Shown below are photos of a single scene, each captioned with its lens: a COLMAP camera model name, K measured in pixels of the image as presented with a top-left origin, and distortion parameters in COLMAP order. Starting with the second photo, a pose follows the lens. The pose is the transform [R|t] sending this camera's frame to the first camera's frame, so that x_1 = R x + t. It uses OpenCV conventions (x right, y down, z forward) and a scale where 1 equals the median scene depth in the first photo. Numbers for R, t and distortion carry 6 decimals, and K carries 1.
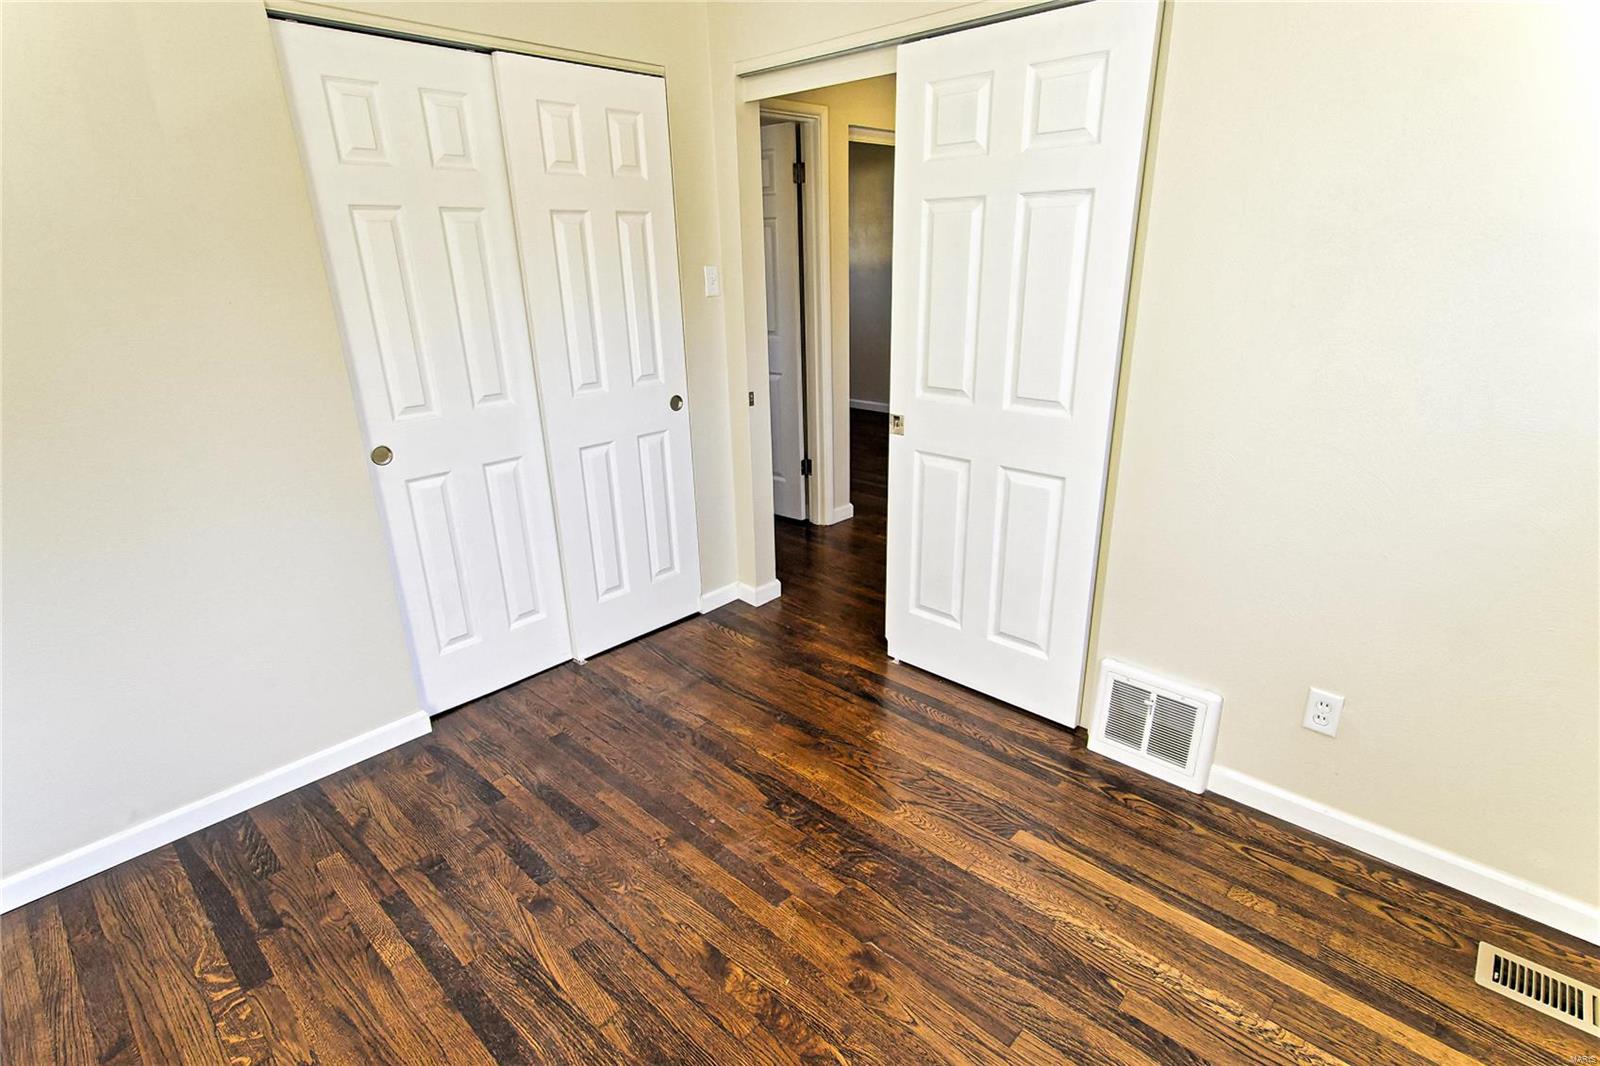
lens RADIAL K [[789.0, 0, 803.2], [0, 789.0, 538.3], [0, 0, 1]] dist [0.006488, 0.000743]
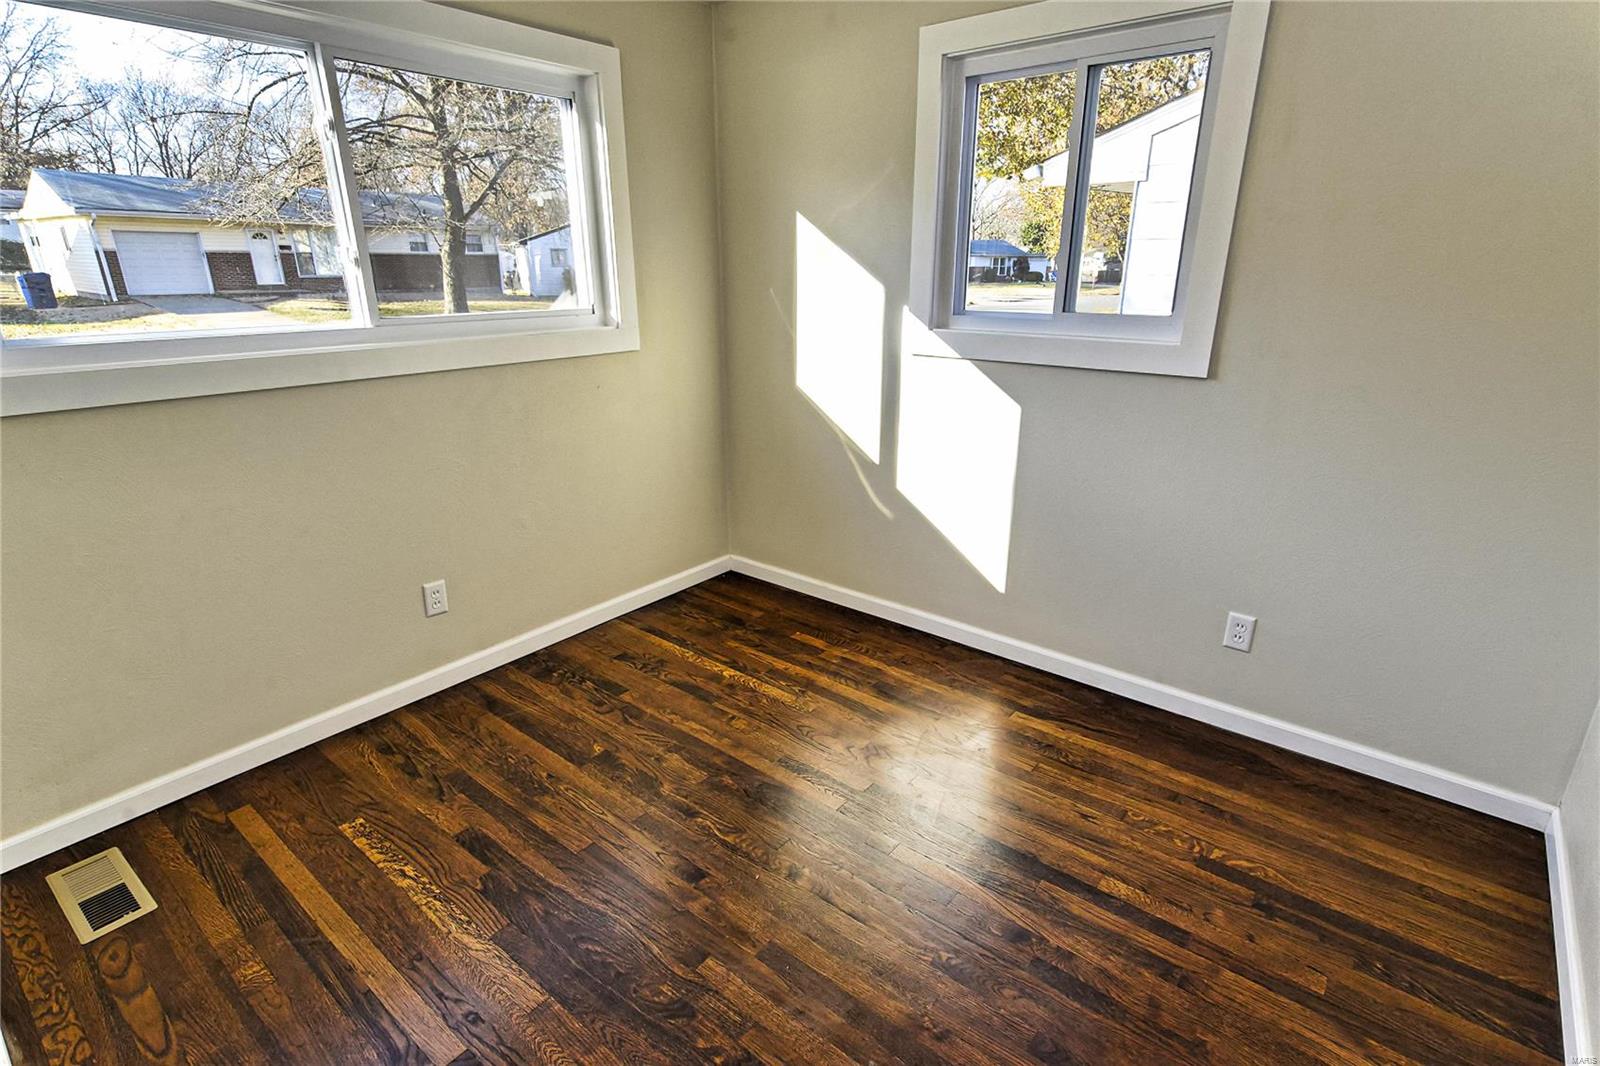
lens RADIAL K [[789.0, 0, 800.9], [0, 789.0, 536.1], [0, 0, 1]] dist [0.006488, 0.000743]
pose [[-0.997541, 0.041831, -0.056240, -0.035589], [-0.003079, 0.775455, 0.631395, -0.512562], [0.070024, 0.630016, -0.773419, 1.410451]]
